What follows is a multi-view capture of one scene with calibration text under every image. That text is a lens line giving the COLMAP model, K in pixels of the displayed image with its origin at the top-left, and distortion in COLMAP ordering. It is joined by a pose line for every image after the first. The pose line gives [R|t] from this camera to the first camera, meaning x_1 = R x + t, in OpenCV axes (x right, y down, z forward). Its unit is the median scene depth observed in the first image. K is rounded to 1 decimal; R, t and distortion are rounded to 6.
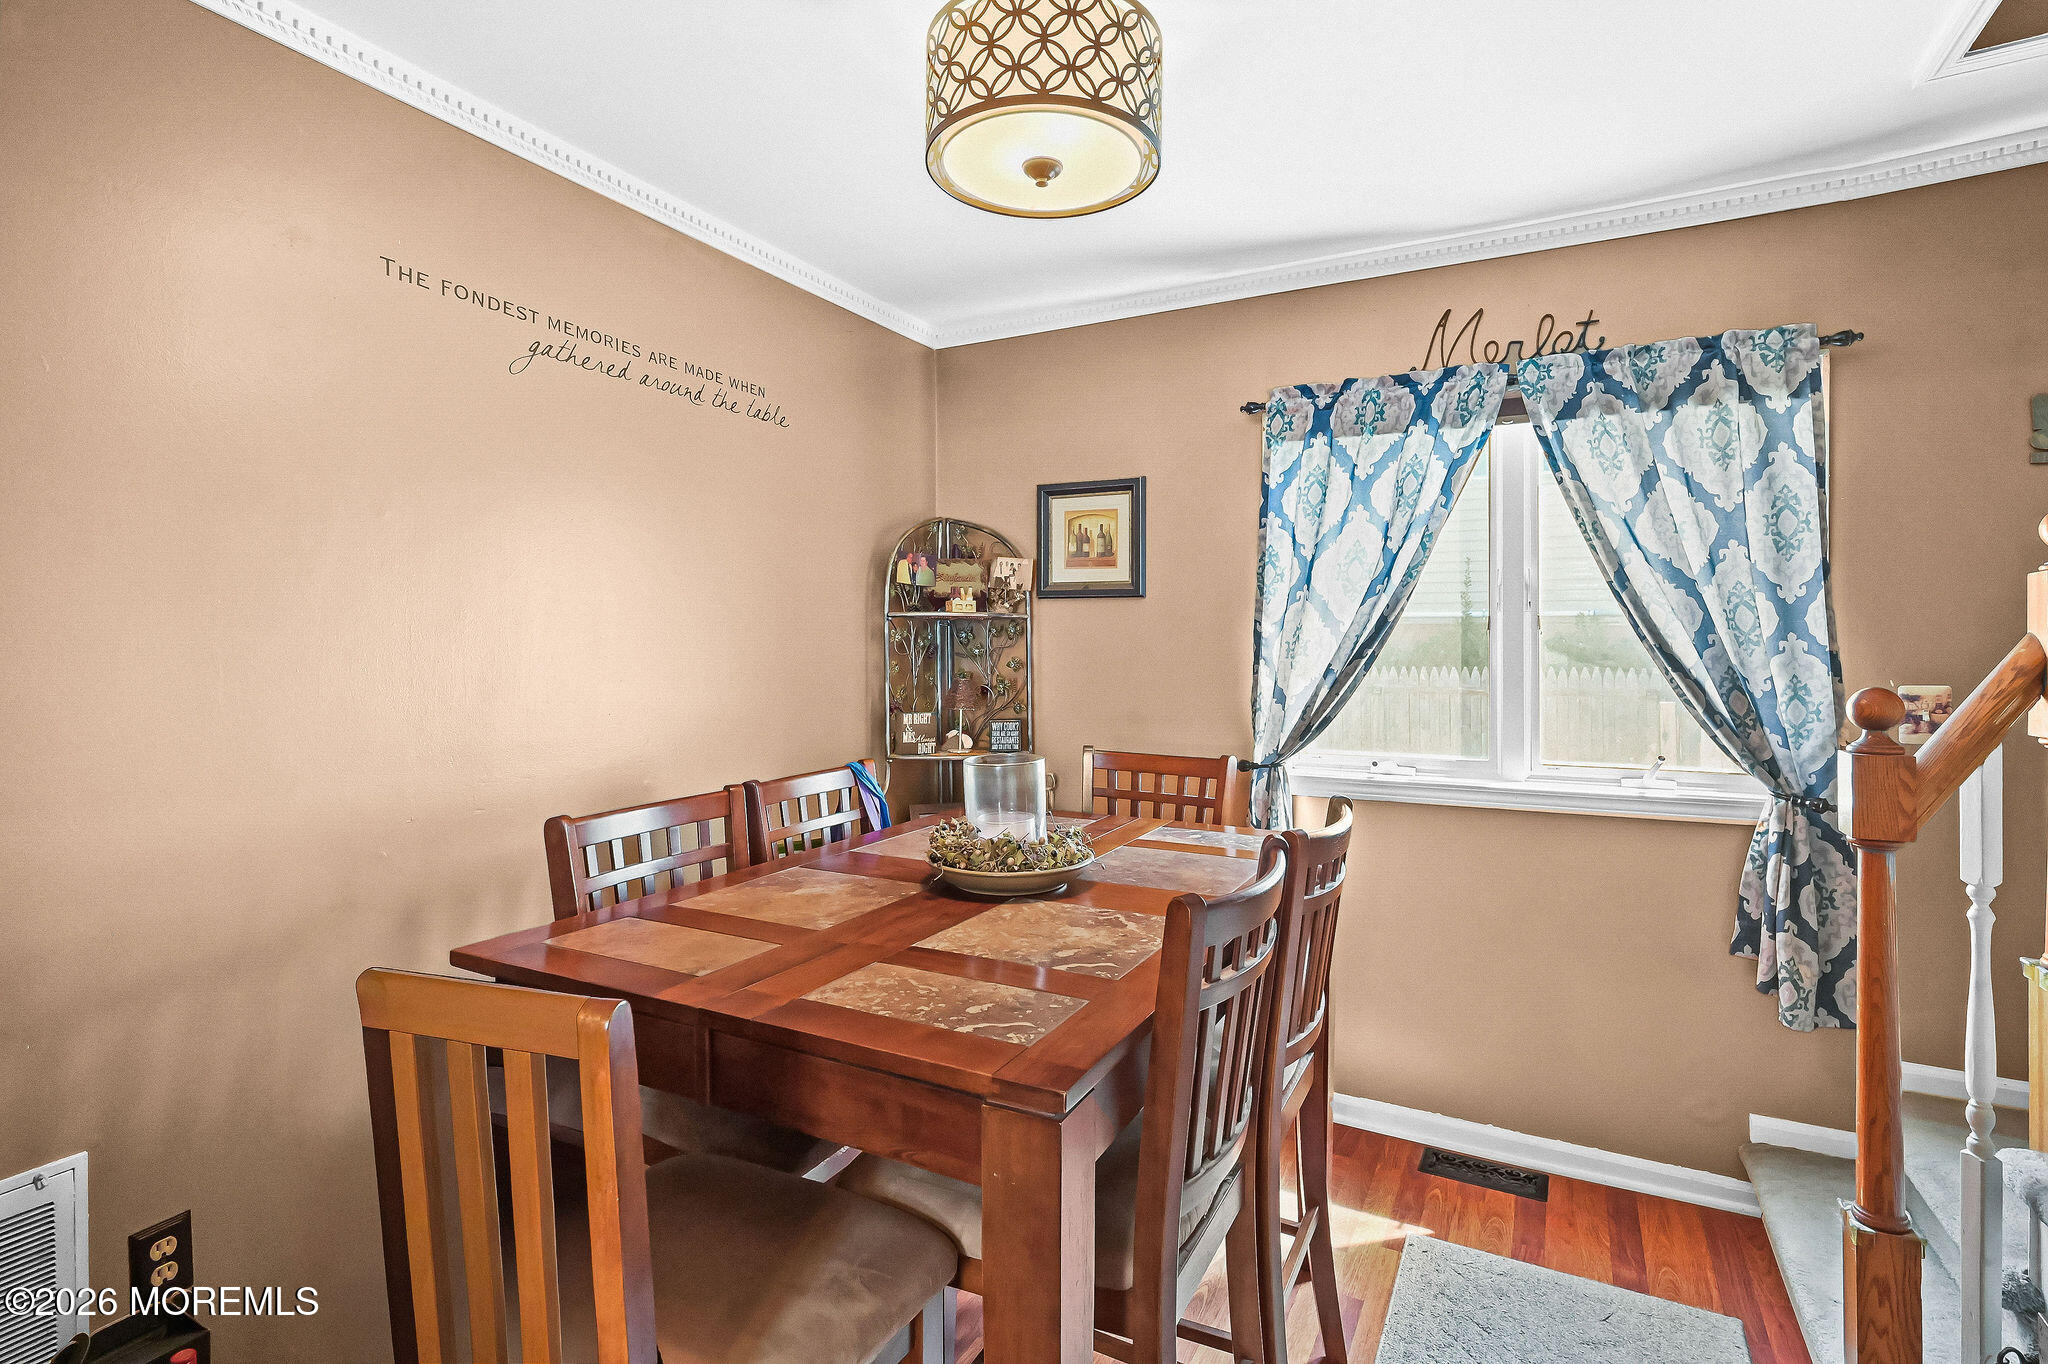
lens RADIAL K [[1000.2, 0, 1021.5], [0, 1000.2, 648.4], [0, 0, 1]] dist [-0.001874, -0.000055]
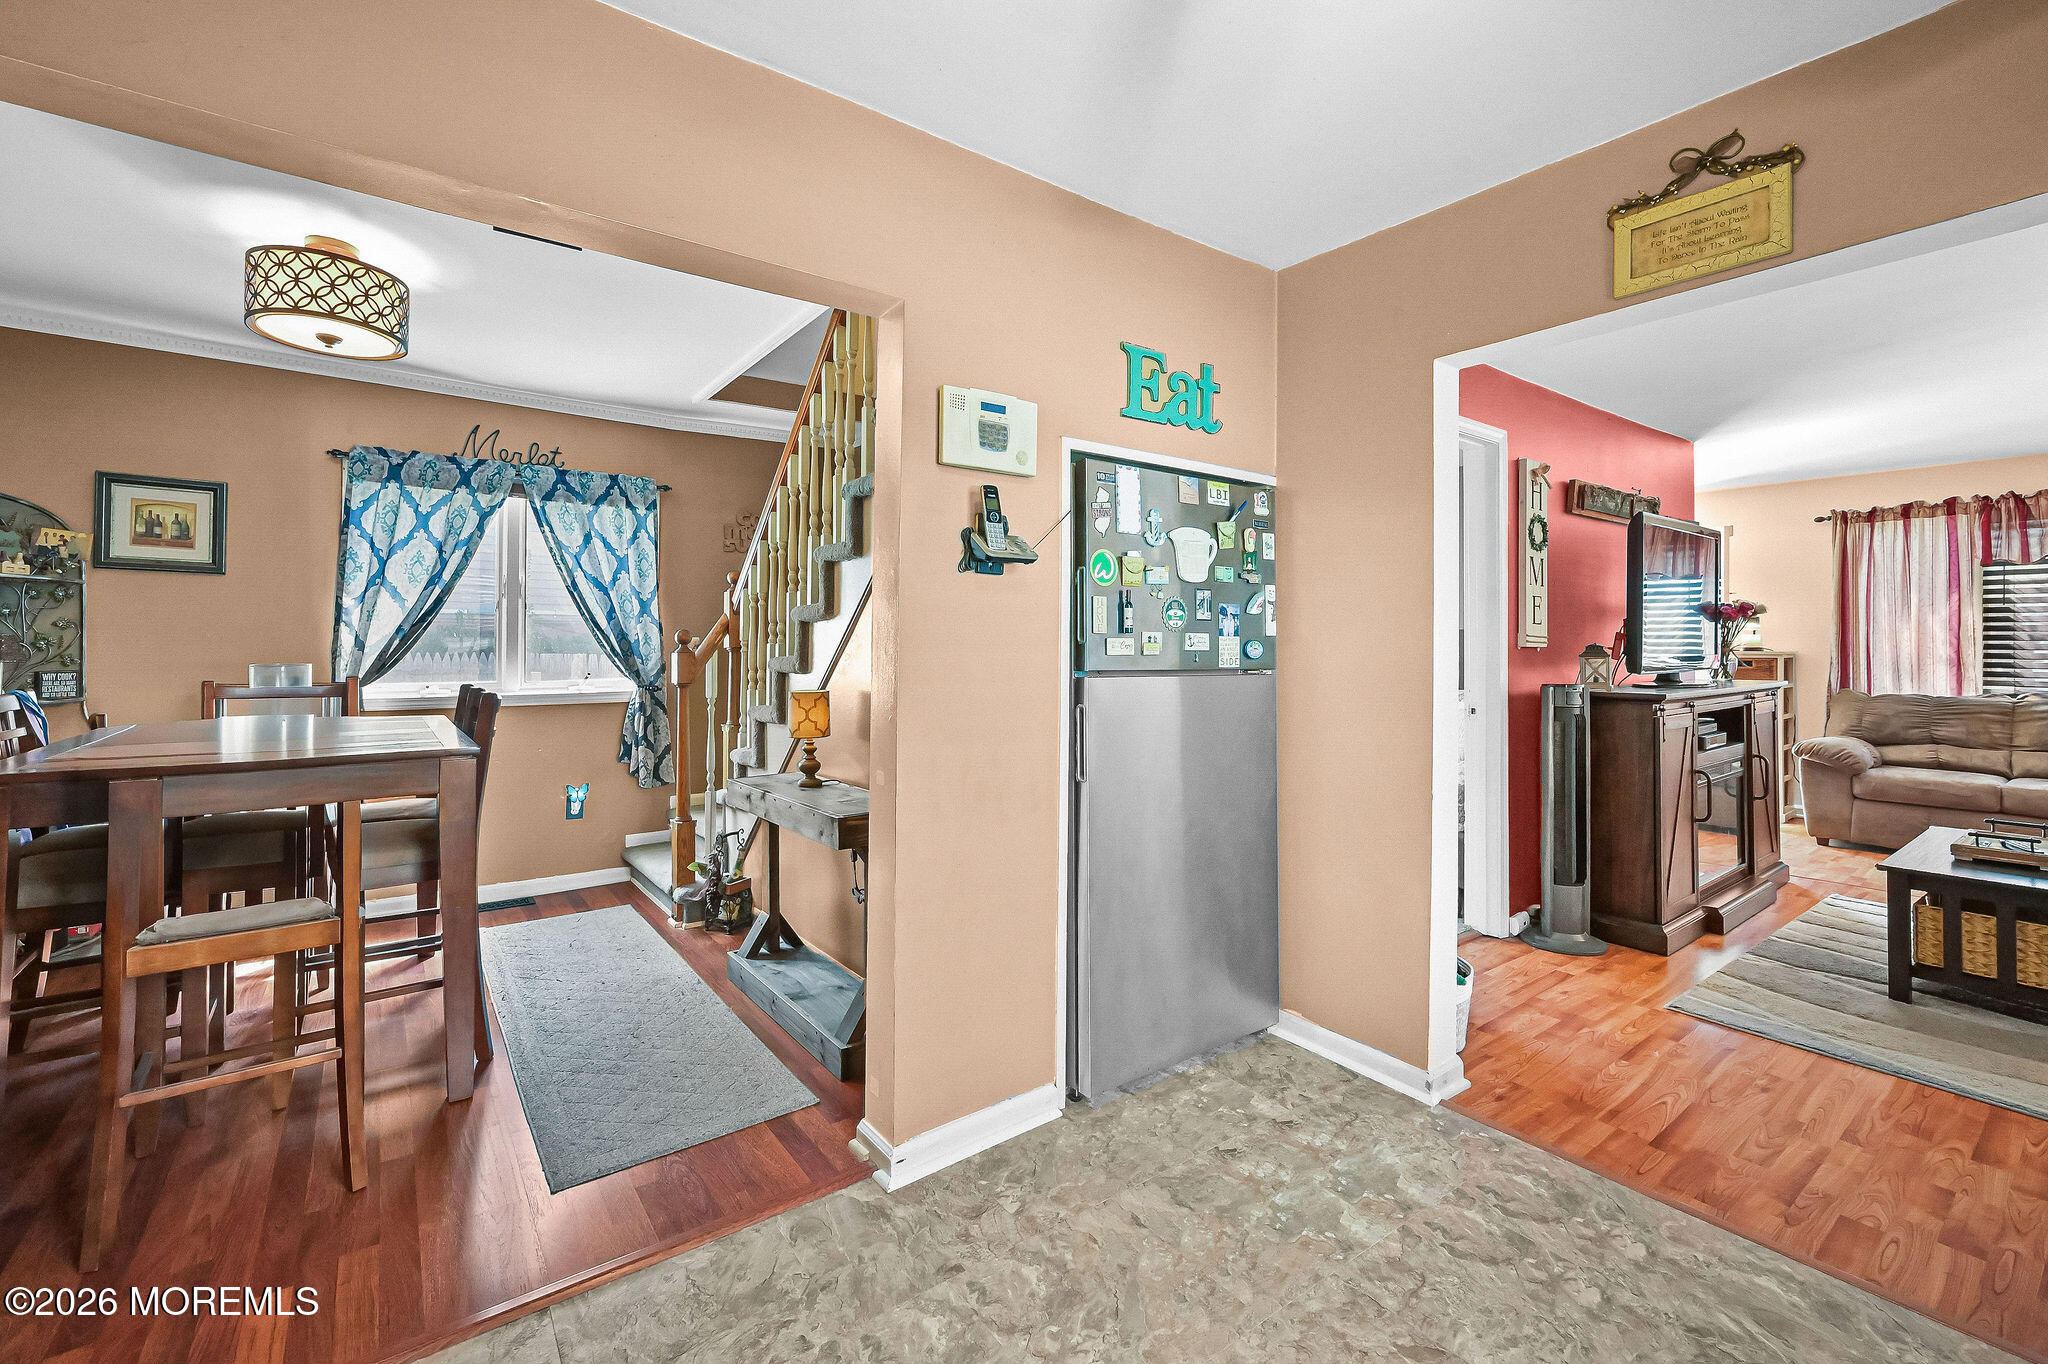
lens RADIAL K [[870.5, 0, 1019.9], [0, 870.5, 636.5], [0, 0, 1]] dist [-0.002688, -0.000334]
pose [[0.430734, 0.016065, 0.902336, -0.547645], [-0.002045, 0.999856, -0.016825, 0.057614], [-0.902476, 0.005402, 0.430705, -0.525048]]
